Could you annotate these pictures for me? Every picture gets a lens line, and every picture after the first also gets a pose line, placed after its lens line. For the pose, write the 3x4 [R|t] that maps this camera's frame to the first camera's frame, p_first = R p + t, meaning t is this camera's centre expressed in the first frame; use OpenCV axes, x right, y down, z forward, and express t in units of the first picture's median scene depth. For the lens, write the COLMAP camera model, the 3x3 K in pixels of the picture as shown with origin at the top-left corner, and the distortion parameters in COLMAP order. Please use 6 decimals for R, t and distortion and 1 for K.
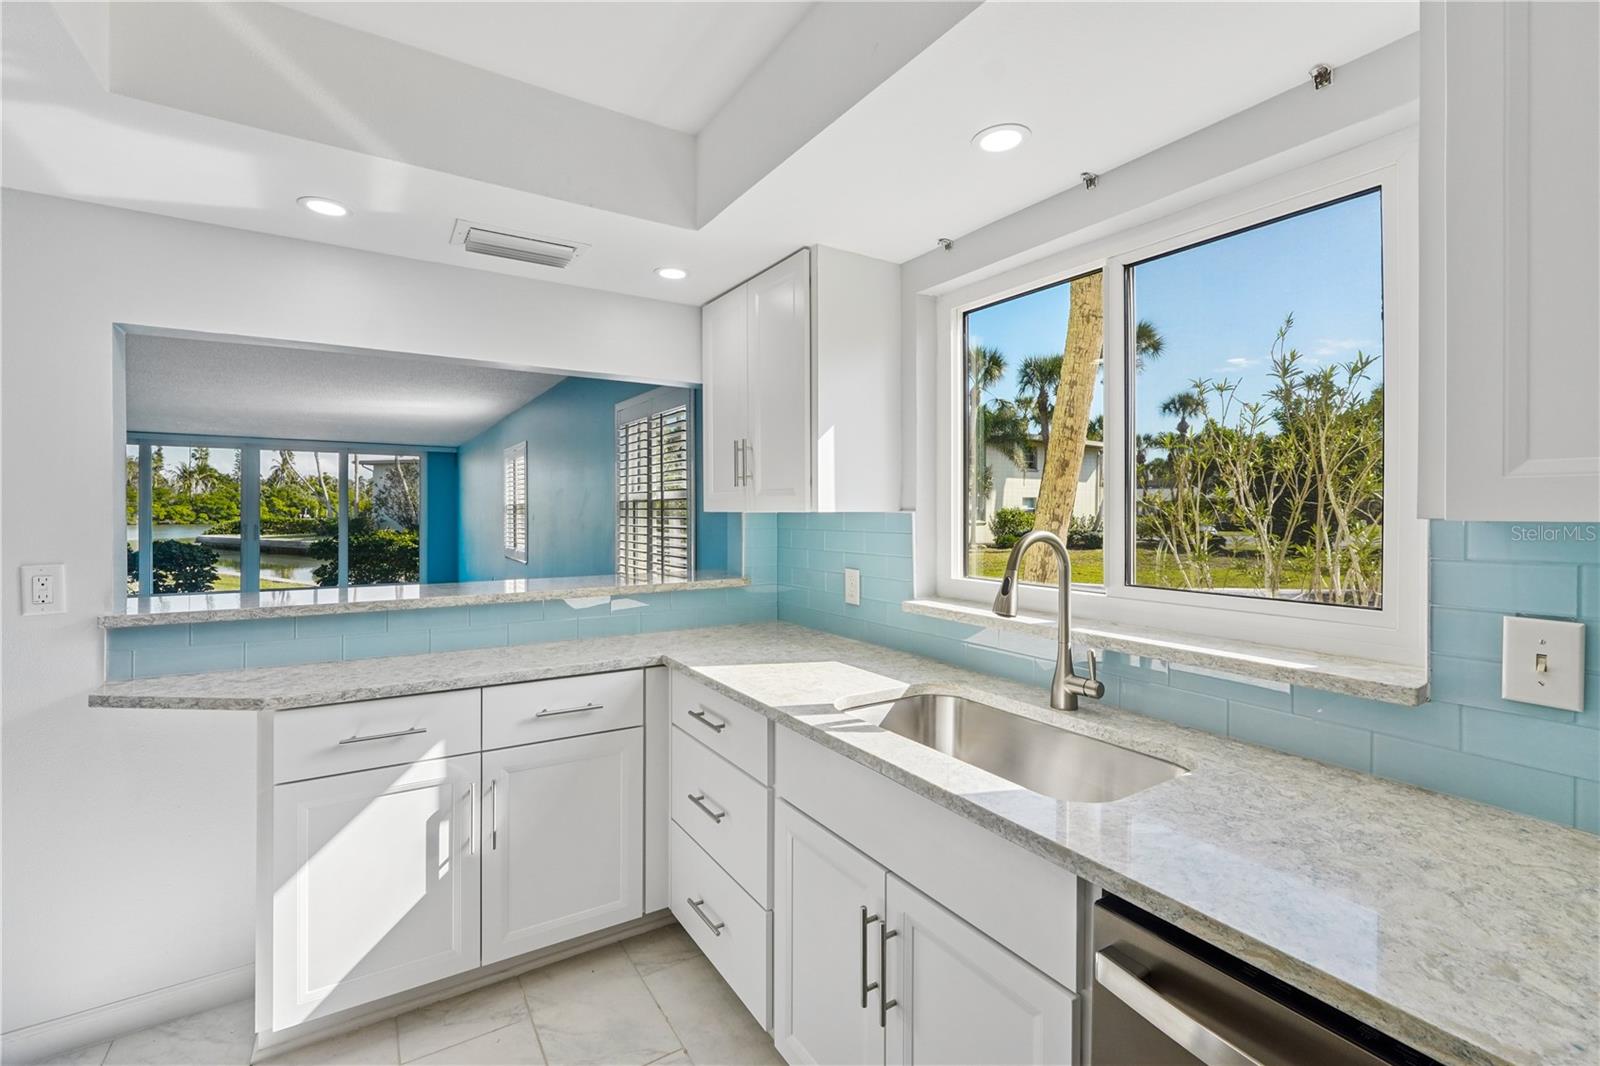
lens RADIAL K [[681.1, 0, 790.0], [0, 681.1, 511.3], [0, 0, 1]] dist [-0.011893, 0.003408]
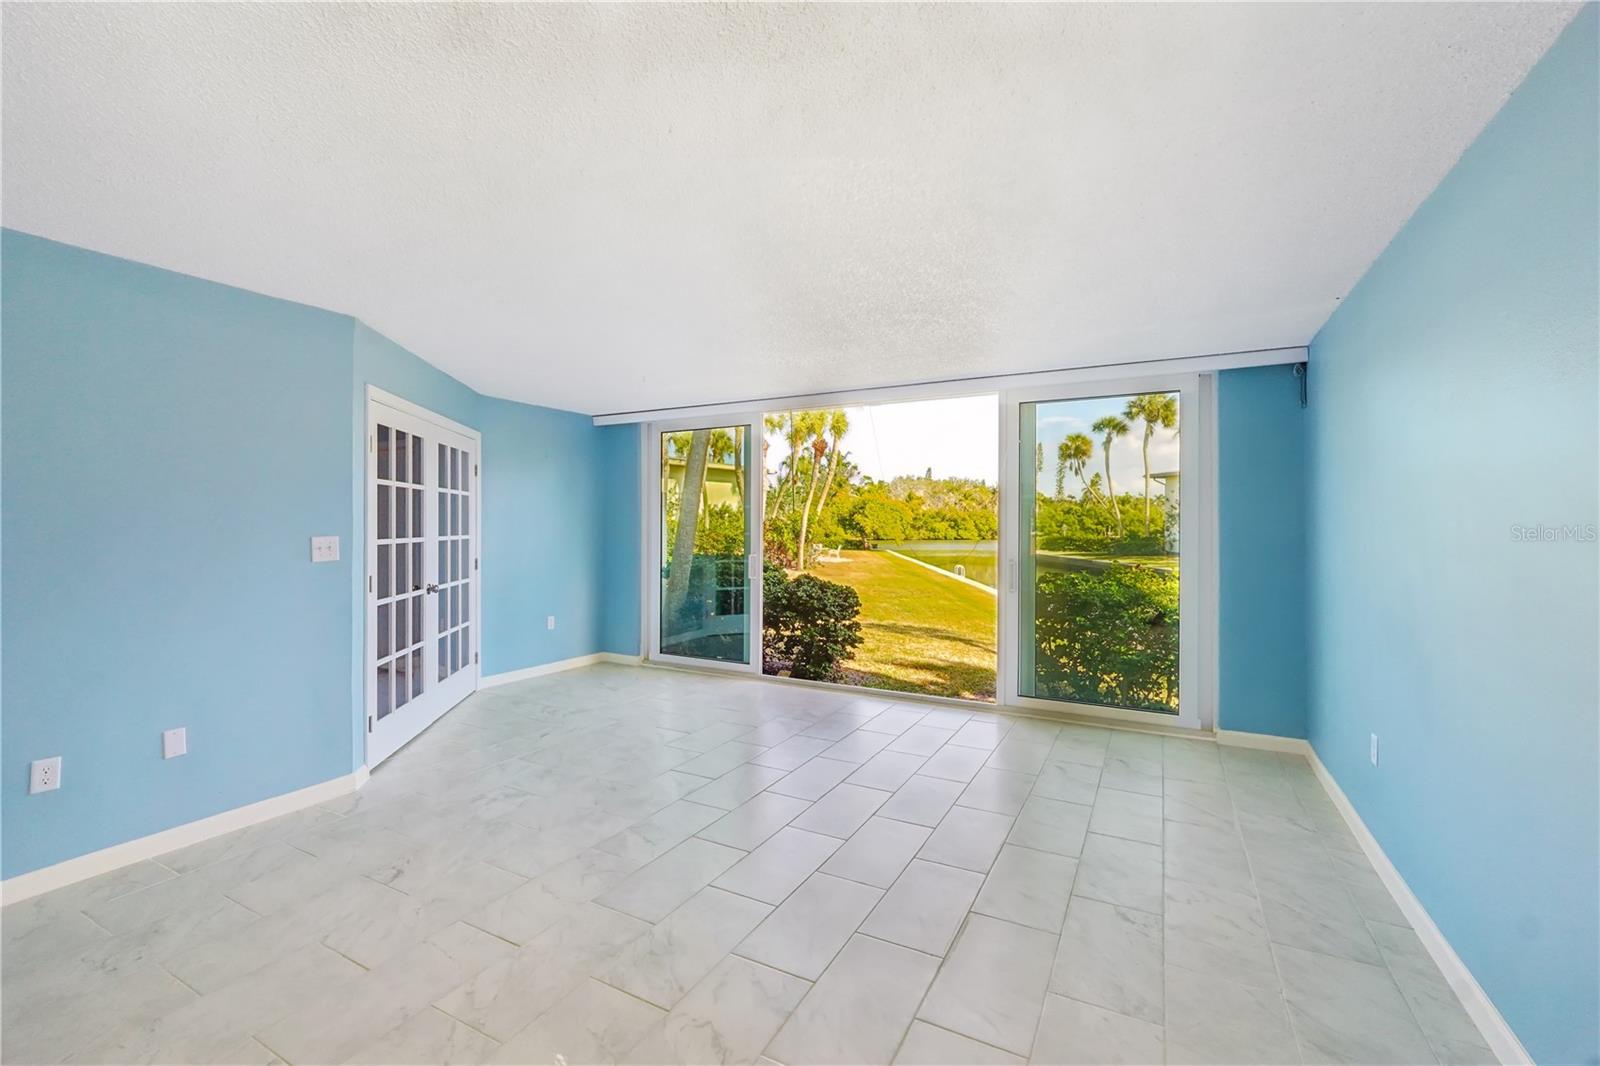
lens RADIAL K [[681.1, 0, 789.7], [0, 681.1, 523.3], [0, 0, 1]] dist [-0.011893, 0.003408]
pose [[0.483491, -0.005229, -0.875334, -1.535855], [-0.002517, 0.999970, -0.007364, -0.008581], [0.875346, 0.005763, 0.483463, 2.929494]]
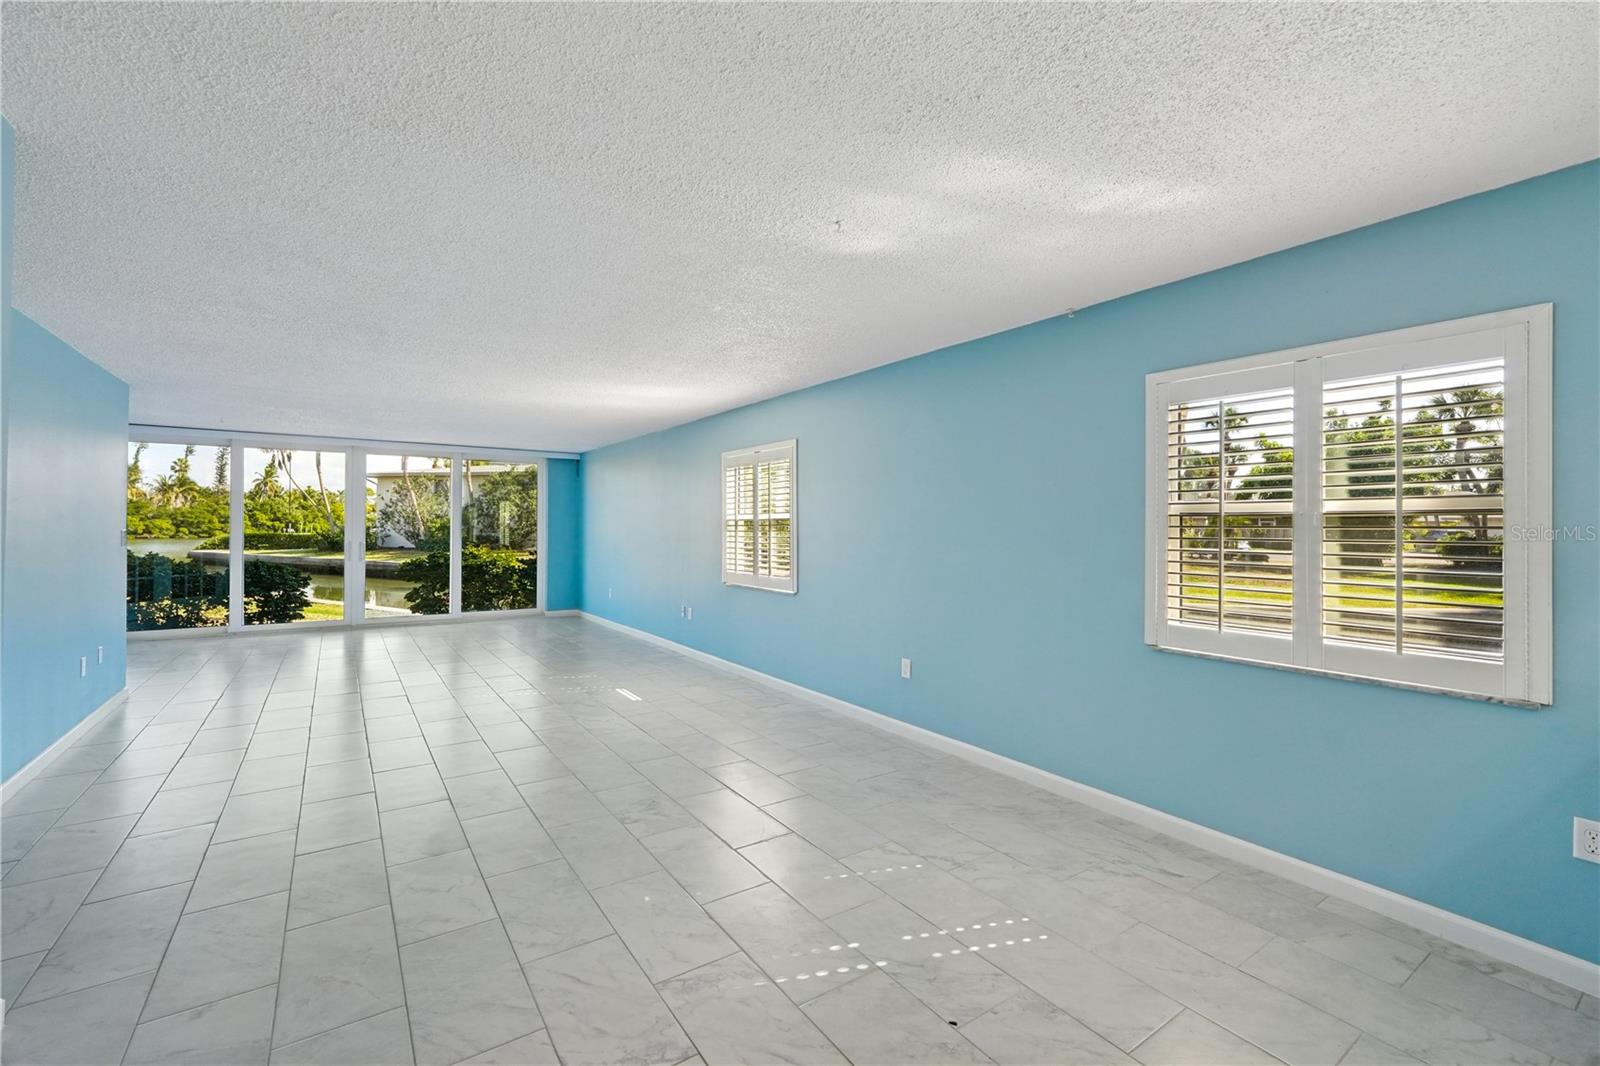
lens RADIAL K [[681.1, 0, 791.5], [0, 681.1, 527.2], [0, 0, 1]] dist [-0.011893, 0.003408]
pose [[0.999717, 0.002630, 0.023659, -1.155230], [-0.002638, 0.999996, 0.000319, -0.003587], [-0.023658, -0.000381, 0.999720, 0.582010]]
